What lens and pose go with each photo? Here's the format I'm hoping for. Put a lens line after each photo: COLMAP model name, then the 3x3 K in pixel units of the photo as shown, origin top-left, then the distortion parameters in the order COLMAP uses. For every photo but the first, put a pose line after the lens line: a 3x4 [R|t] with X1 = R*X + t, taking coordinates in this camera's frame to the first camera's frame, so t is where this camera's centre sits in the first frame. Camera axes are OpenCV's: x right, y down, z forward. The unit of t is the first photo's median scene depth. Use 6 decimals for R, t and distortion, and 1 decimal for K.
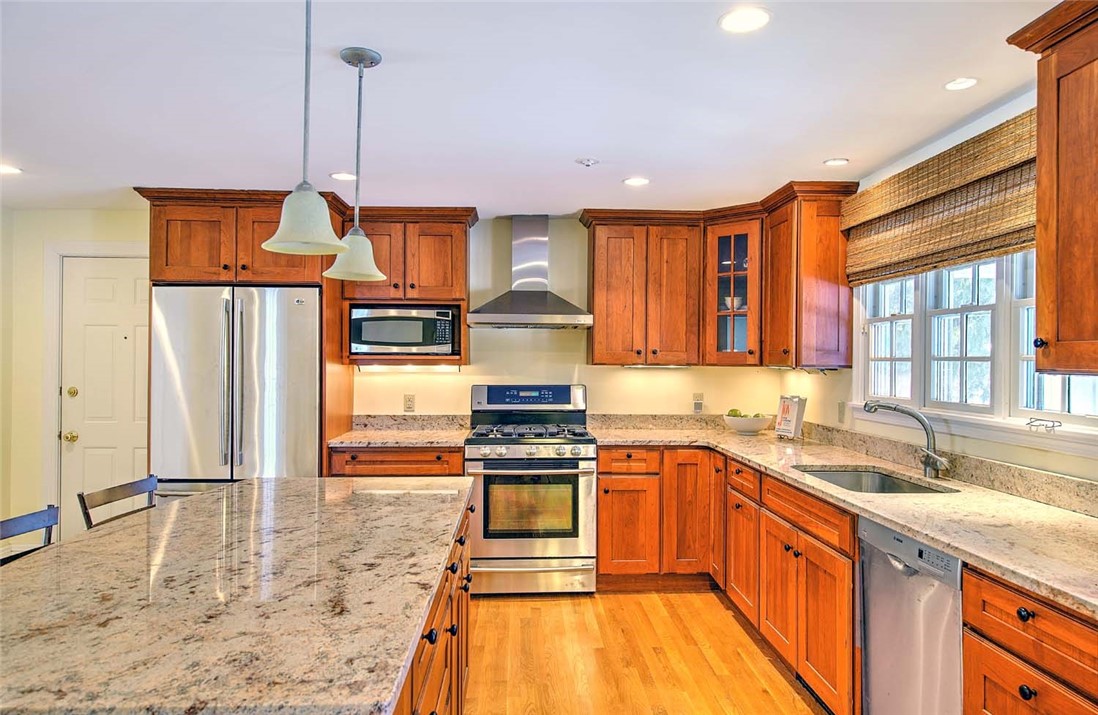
lens RADIAL K [[720.5, 0, 545.8], [0, 720.5, 355.8], [0, 0, 1]] dist [0.019693, -0.006522]
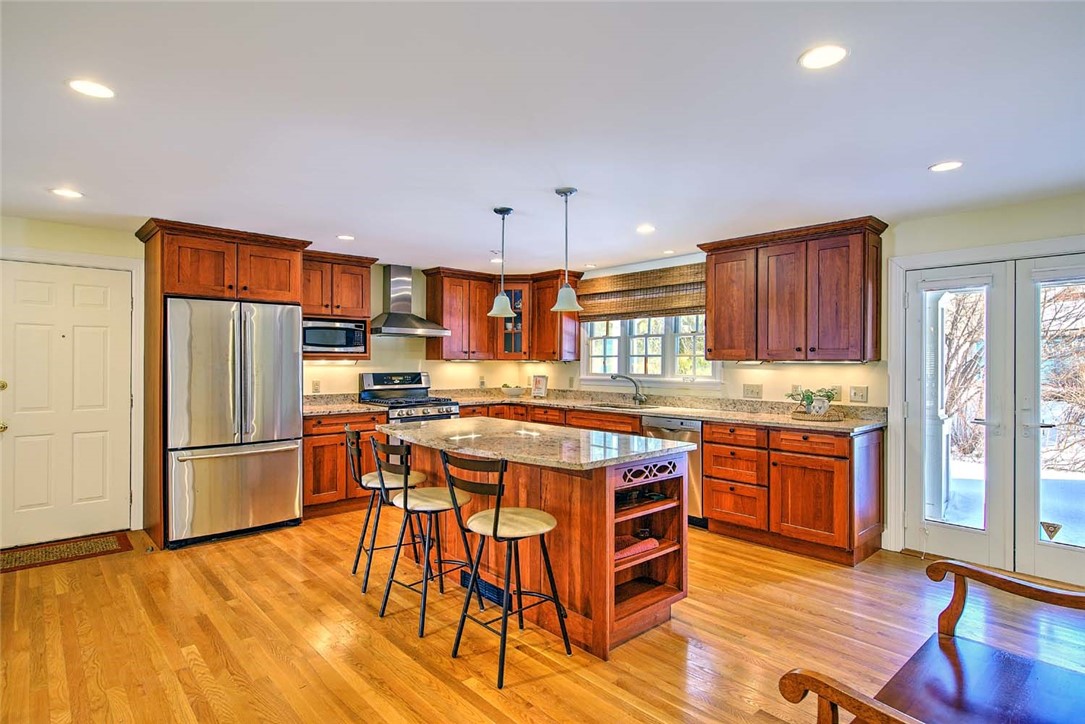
lens RADIAL K [[564.3, 0, 537.3], [0, 564.3, 363.6], [0, 0, 1]] dist [0.014984, -0.001485]
pose [[0.775577, -0.005164, 0.631232, -0.640176], [-0.002727, 0.999930, 0.011530, 0.006356], [-0.631247, -0.010664, 0.775508, -0.174771]]
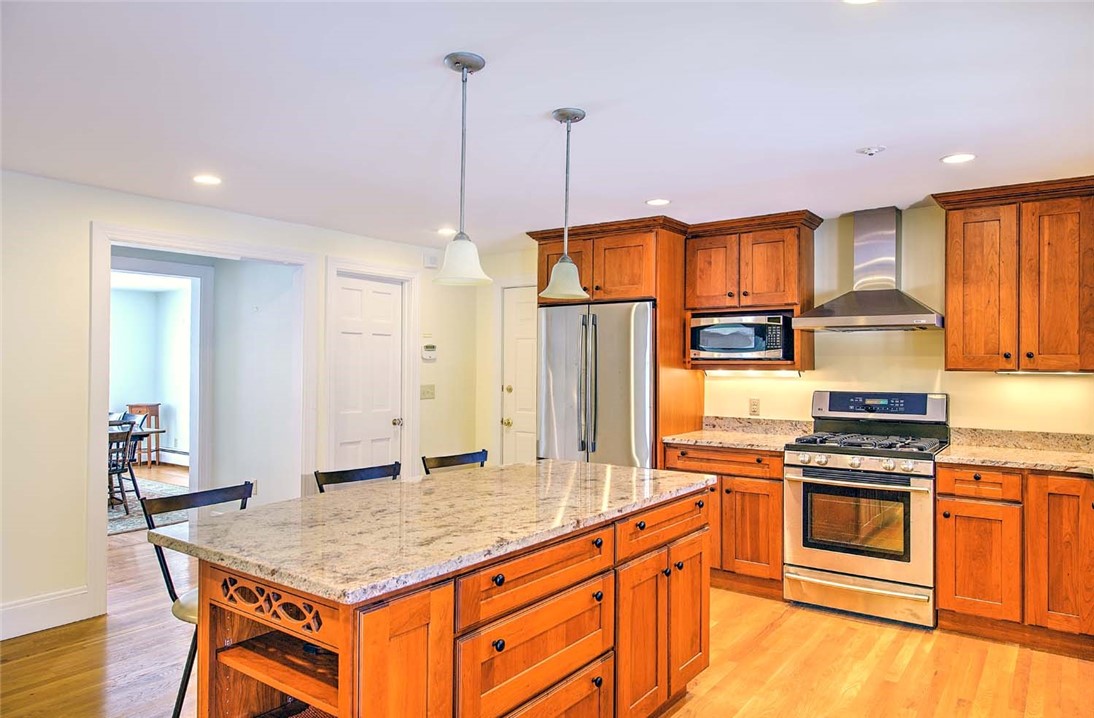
lens RADIAL K [[707.6, 0, 548.7], [0, 707.6, 358.9], [0, 0, 1]] dist [0.006022, -0.004828]
pose [[0.783362, -0.005343, -0.621543, 0.240075], [0.002645, 0.999983, -0.005262, 0.001592], [0.621560, 0.002478, 0.783362, 0.027157]]
